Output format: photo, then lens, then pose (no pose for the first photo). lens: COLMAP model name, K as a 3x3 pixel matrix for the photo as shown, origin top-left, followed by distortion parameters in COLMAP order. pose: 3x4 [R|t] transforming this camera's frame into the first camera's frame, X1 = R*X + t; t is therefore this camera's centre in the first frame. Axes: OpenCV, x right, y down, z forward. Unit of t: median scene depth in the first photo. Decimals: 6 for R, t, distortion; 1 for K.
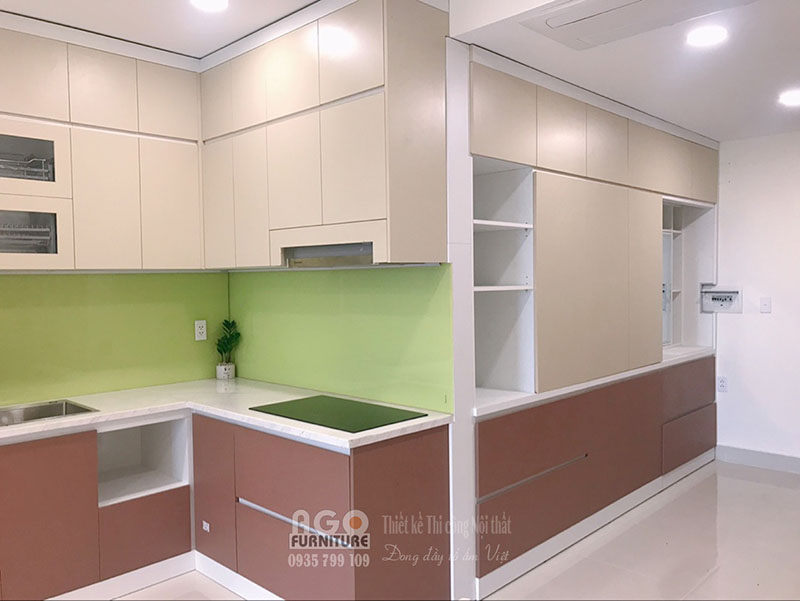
lens RADIAL K [[654.8, 0, 407.8], [0, 654.8, 300.1], [0, 0, 1]] dist [0.031701, -0.050304]
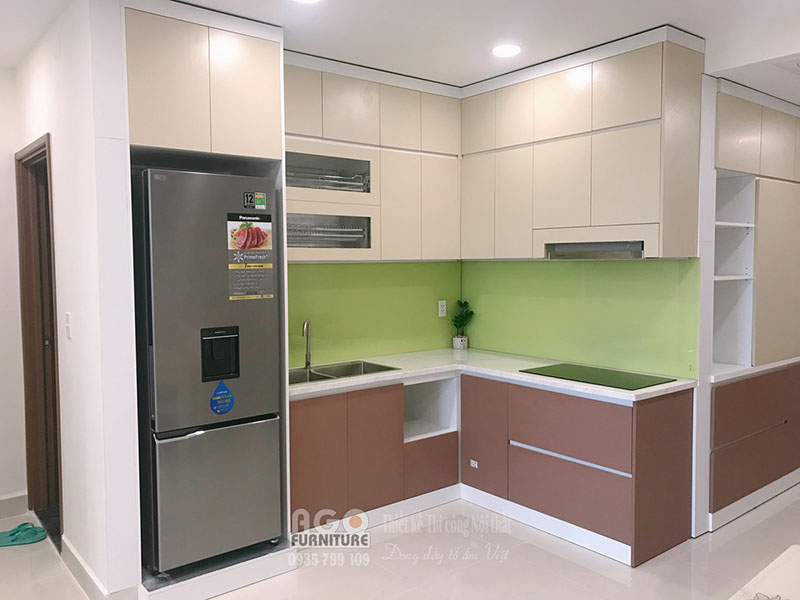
lens RADIAL K [[654.8, 0, 394.0], [0, 654.8, 298.3], [0, 0, 1]] dist [0.031701, -0.050304]
pose [[0.991776, 0.013831, -0.127240, -0.310921], [-0.010449, 0.999575, 0.027208, -0.006988], [0.127562, -0.025655, 0.991499, -0.270929]]
